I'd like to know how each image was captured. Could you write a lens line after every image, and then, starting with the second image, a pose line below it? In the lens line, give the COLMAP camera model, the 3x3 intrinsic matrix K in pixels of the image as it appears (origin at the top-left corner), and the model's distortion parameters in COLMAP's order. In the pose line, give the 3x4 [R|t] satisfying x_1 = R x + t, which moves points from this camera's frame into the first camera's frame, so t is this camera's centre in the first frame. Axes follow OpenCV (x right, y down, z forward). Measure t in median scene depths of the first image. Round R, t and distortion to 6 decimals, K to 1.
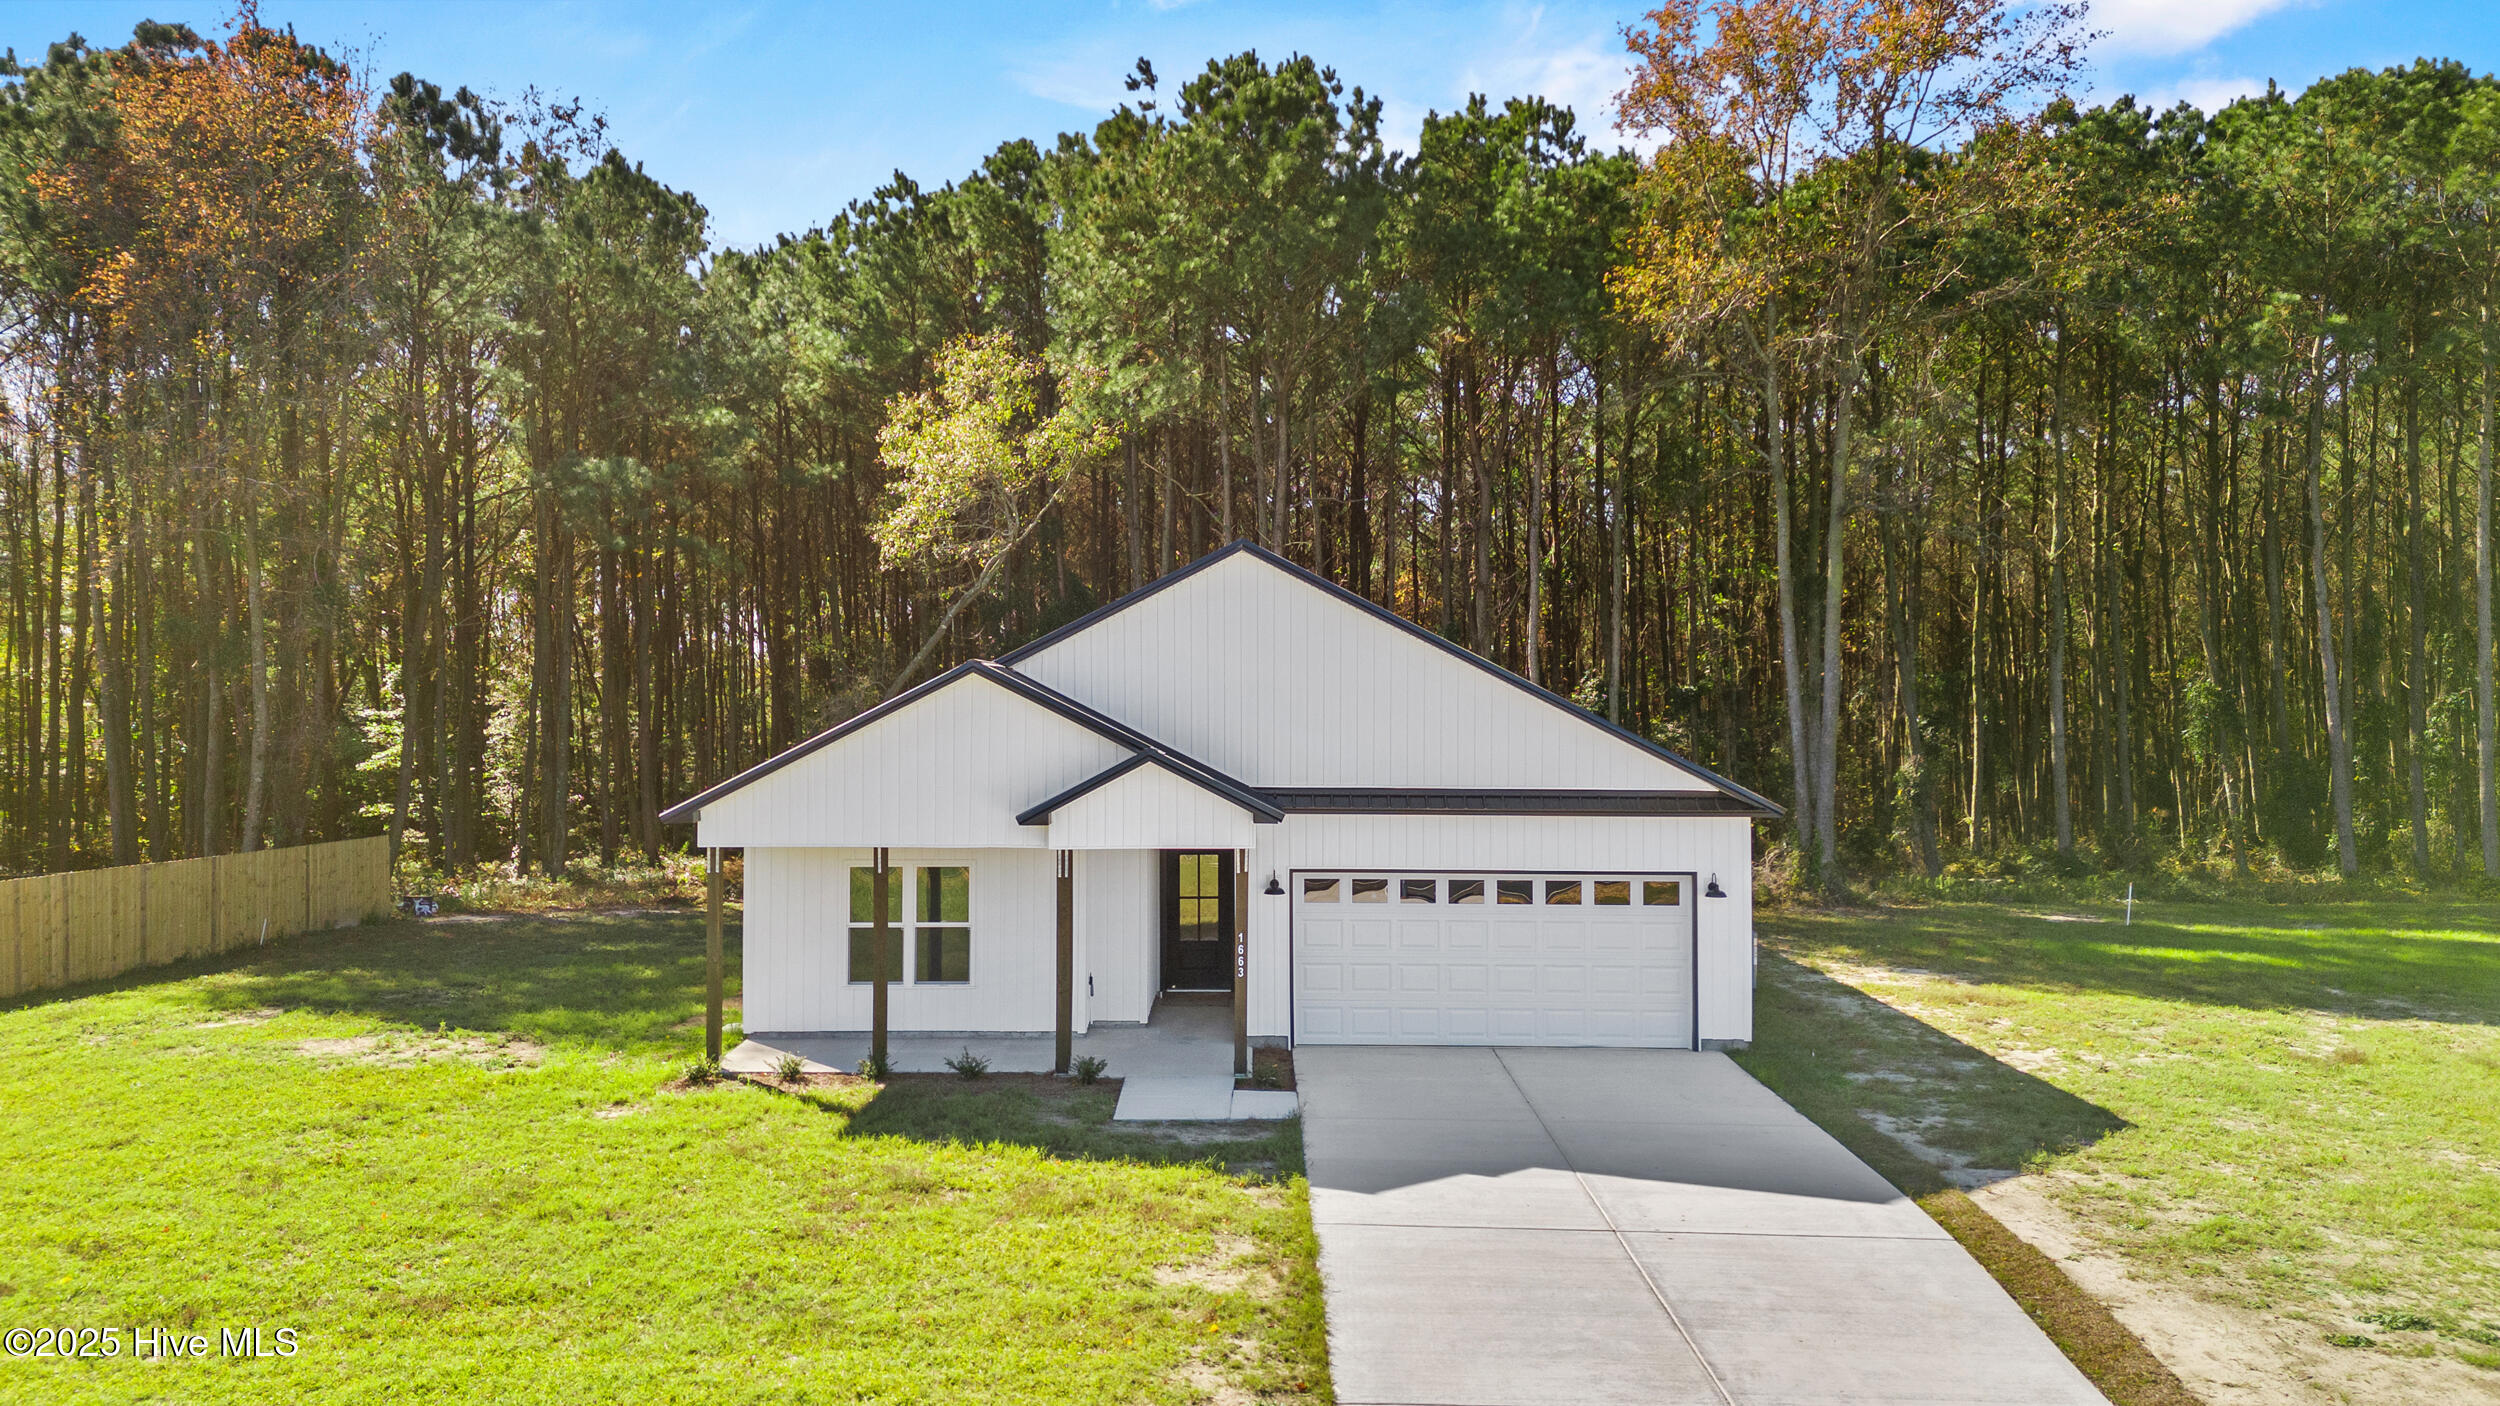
lens RADIAL K [[1762.2, 0, 1250.0], [0, 1762.2, 703.0], [0, 0, 1]] dist [0.079800, -0.001527]
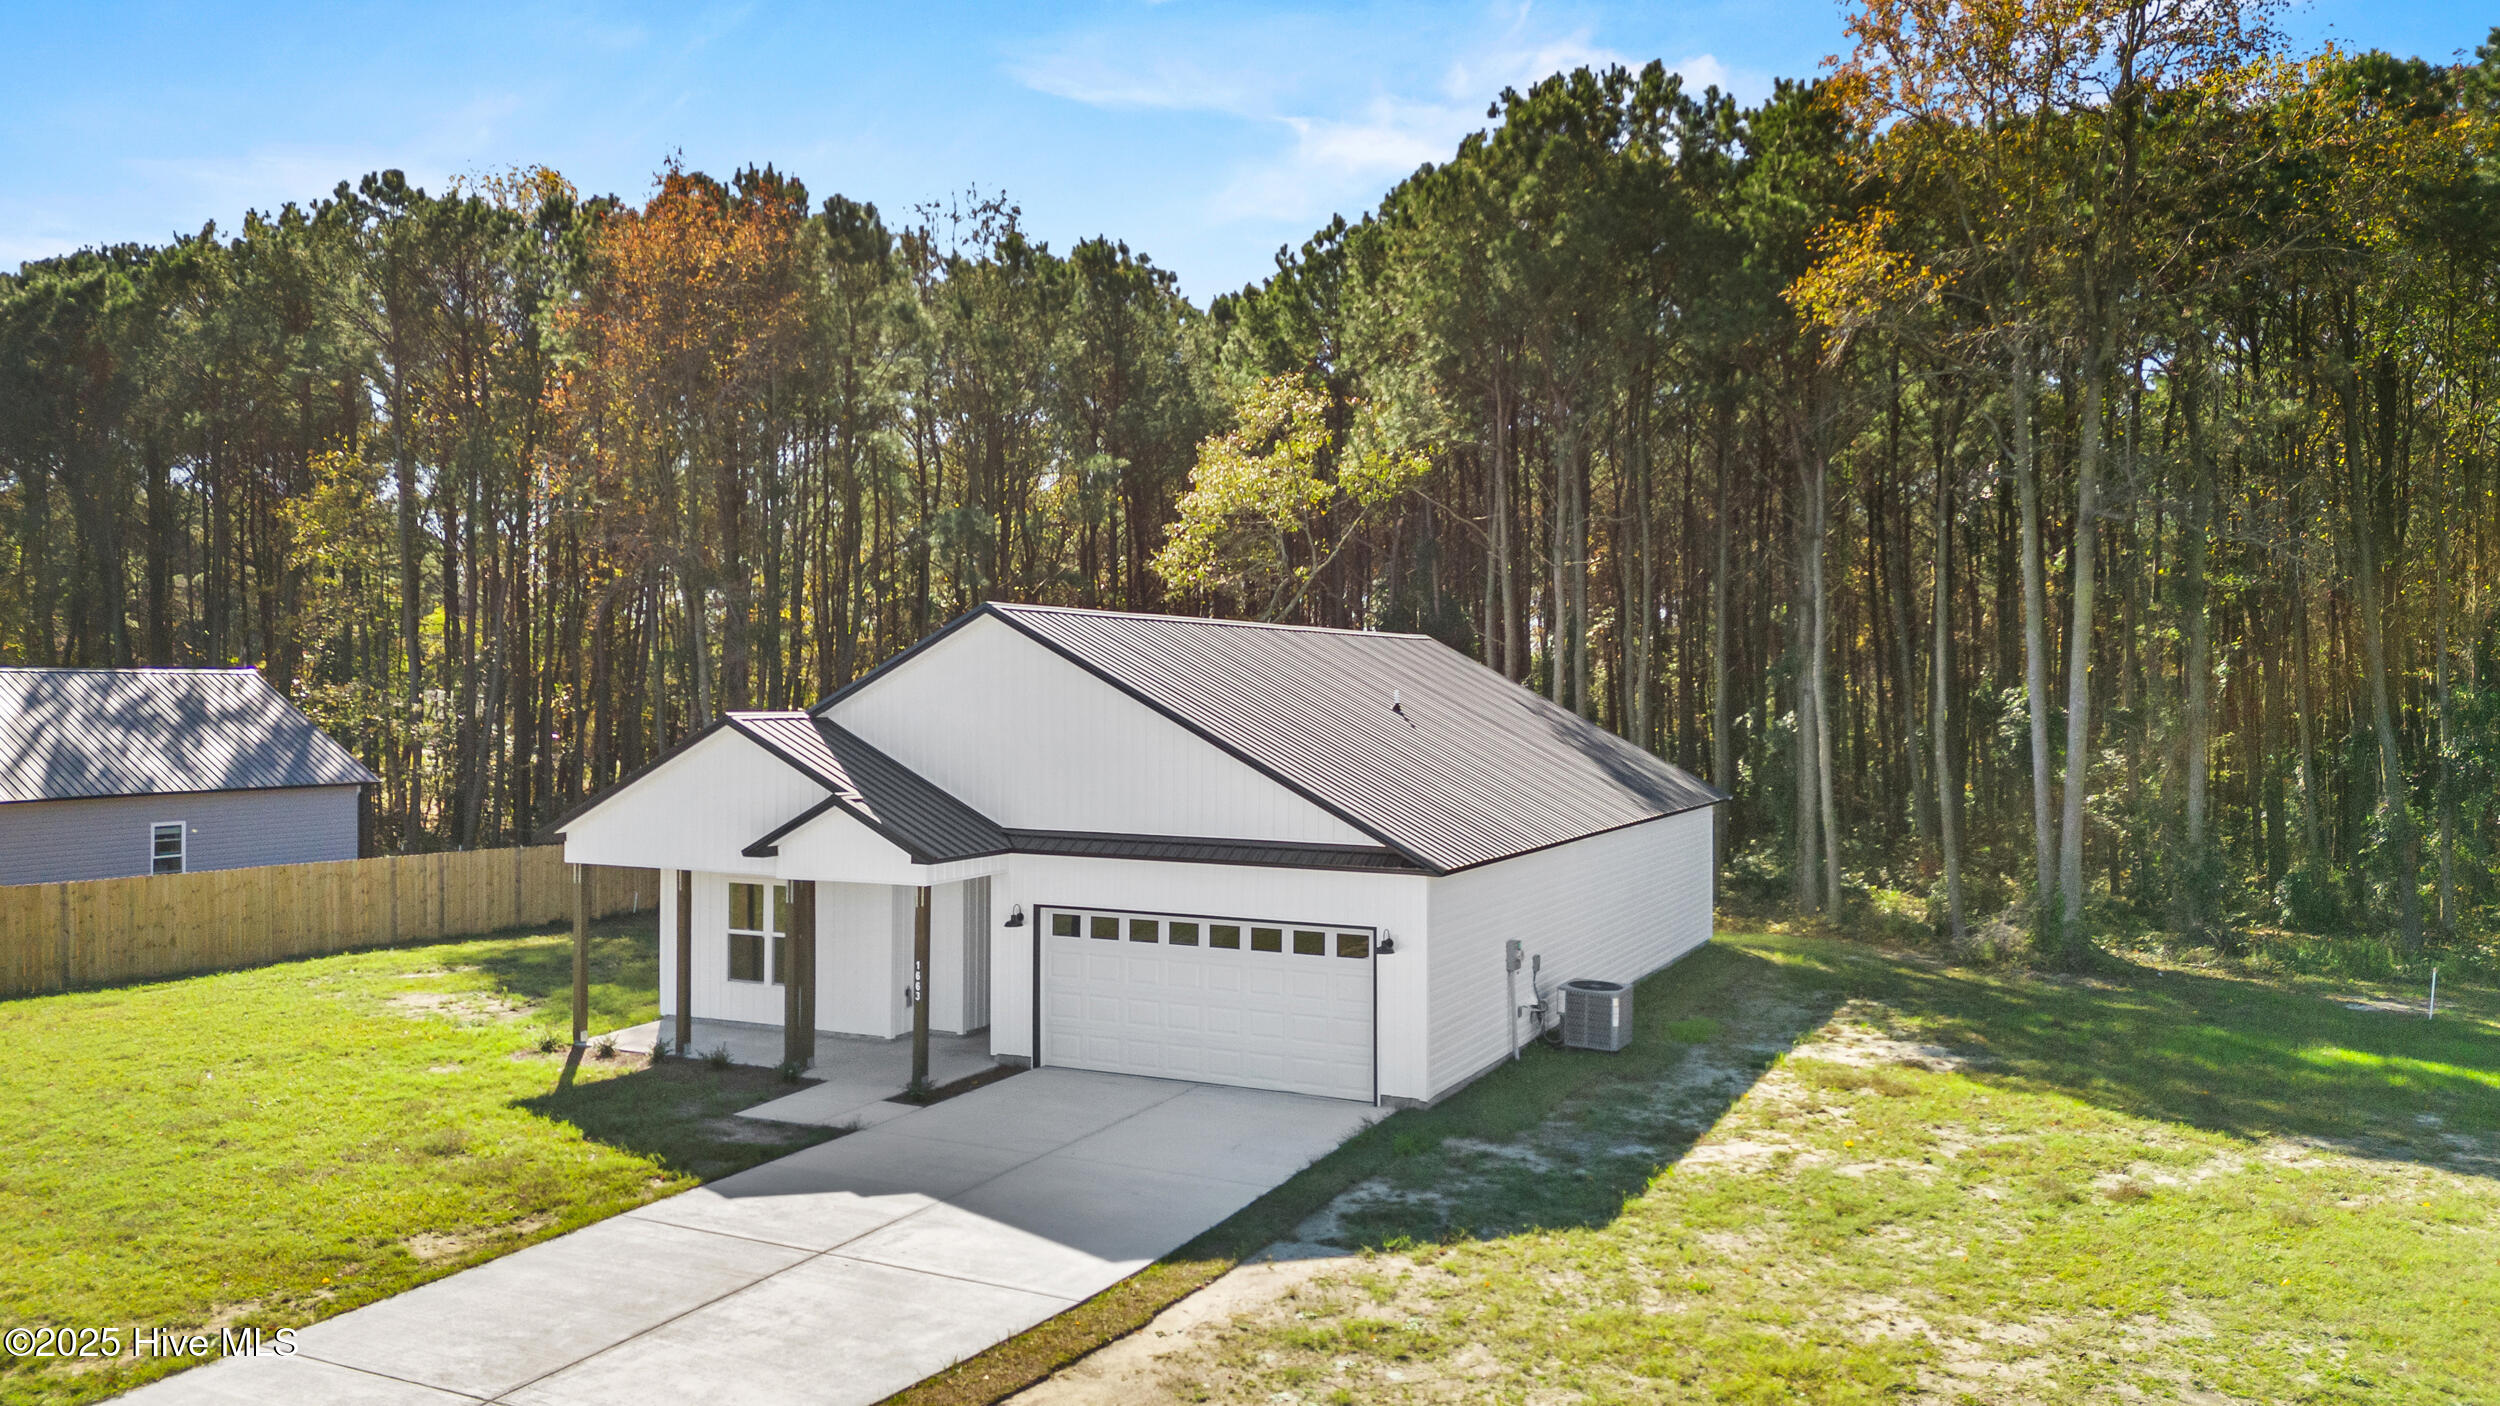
lens RADIAL K [[1762.2, 0, 1250.0], [0, 1762.2, 703.0], [0, 0, 1]] dist [0.079800, -0.001527]
pose [[0.910672, 0.005812, -0.413089, 0.596306], [-0.004881, 0.999983, 0.003310, -0.033310], [0.413101, -0.000998, 0.910685, 0.066836]]
